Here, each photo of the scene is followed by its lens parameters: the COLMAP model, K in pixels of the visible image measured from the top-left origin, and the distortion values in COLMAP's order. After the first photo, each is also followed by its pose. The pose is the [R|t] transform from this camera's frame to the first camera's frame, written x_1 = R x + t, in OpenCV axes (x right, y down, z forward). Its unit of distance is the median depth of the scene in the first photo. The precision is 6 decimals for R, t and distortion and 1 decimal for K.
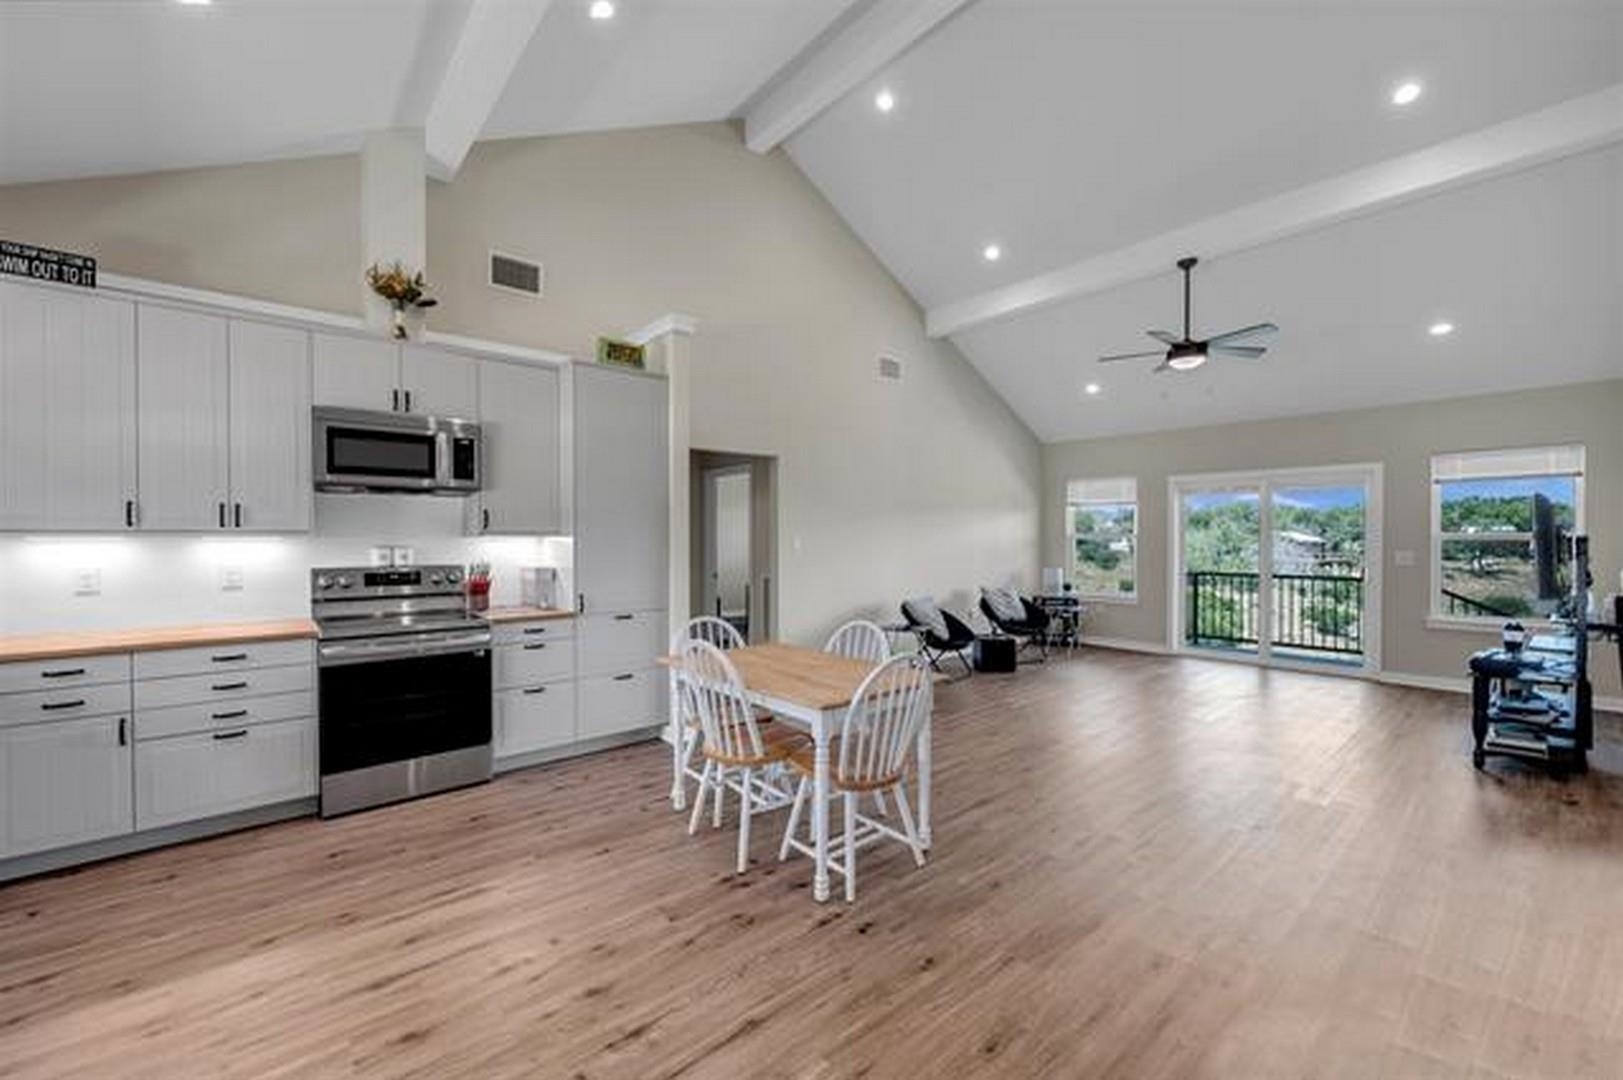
lens RADIAL K [[654.7, 0, 812.9], [0, 654.7, 545.0], [0, 0, 1]] dist [-0.006277, 0.000692]
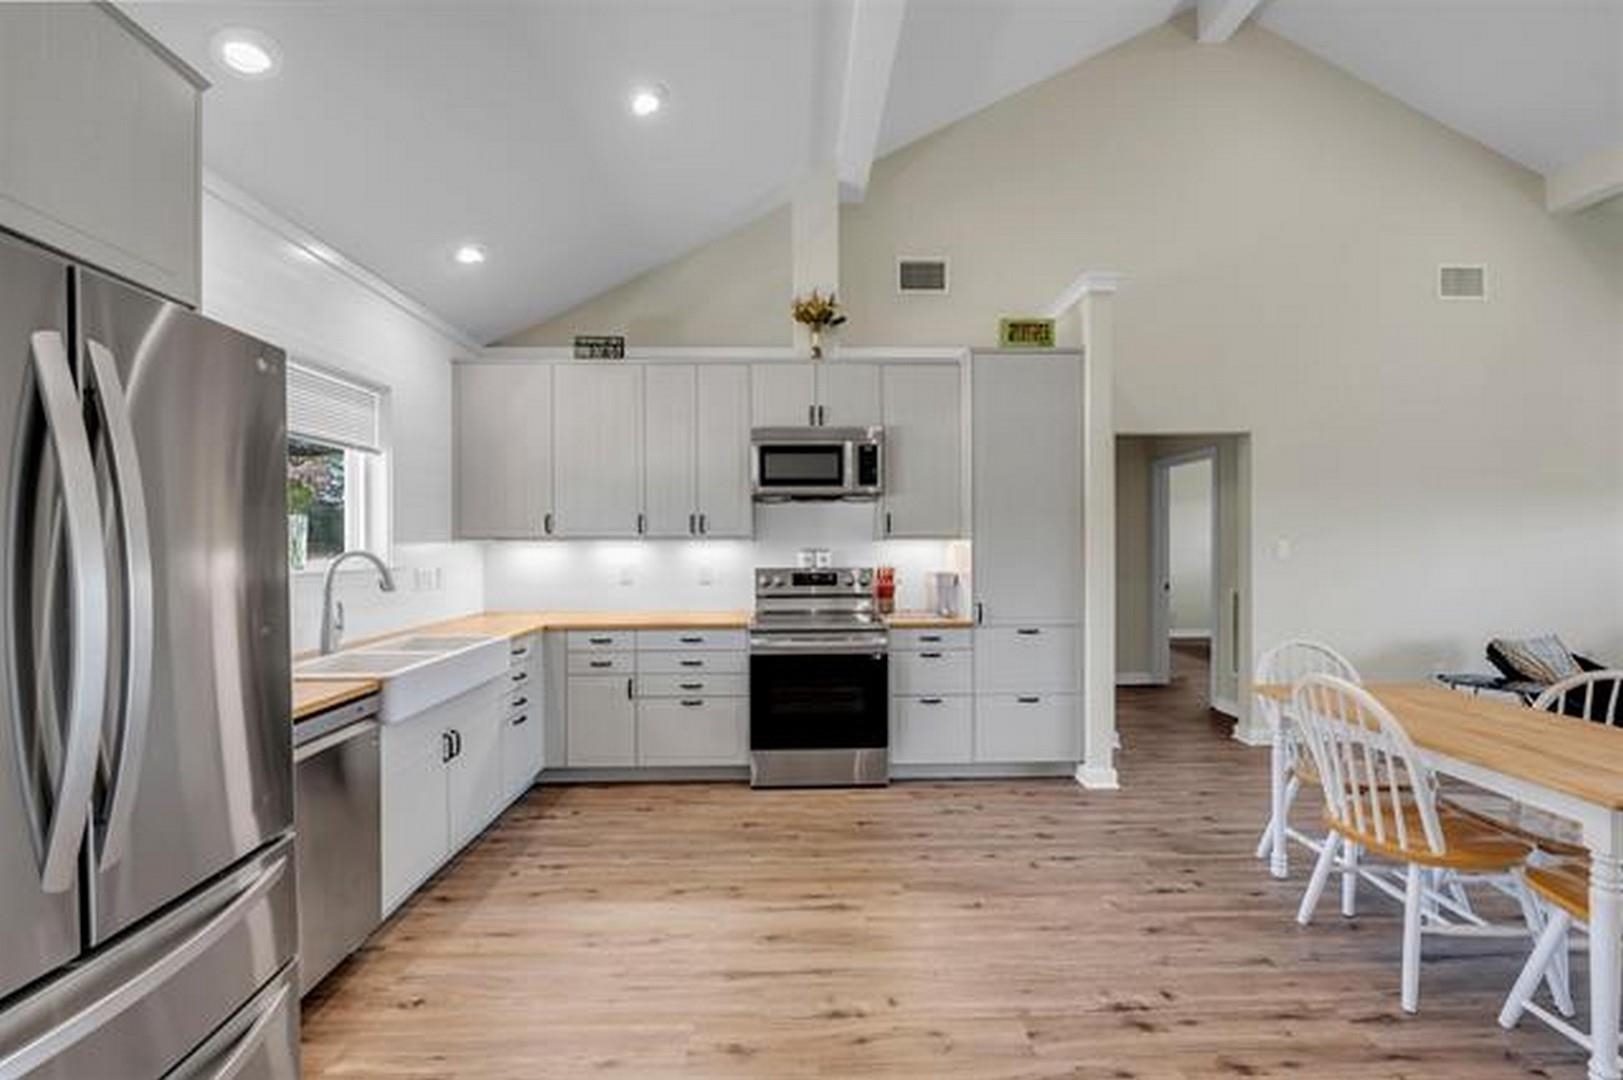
lens RADIAL K [[654.7, 0, 801.5], [0, 654.7, 544.4], [0, 0, 1]] dist [-0.006277, 0.000692]
pose [[0.770018, 0.000557, -0.638021, 0.042944], [-0.004227, 0.999982, -0.004228, -0.002443], [0.638008, 0.005953, 0.770007, 0.147551]]
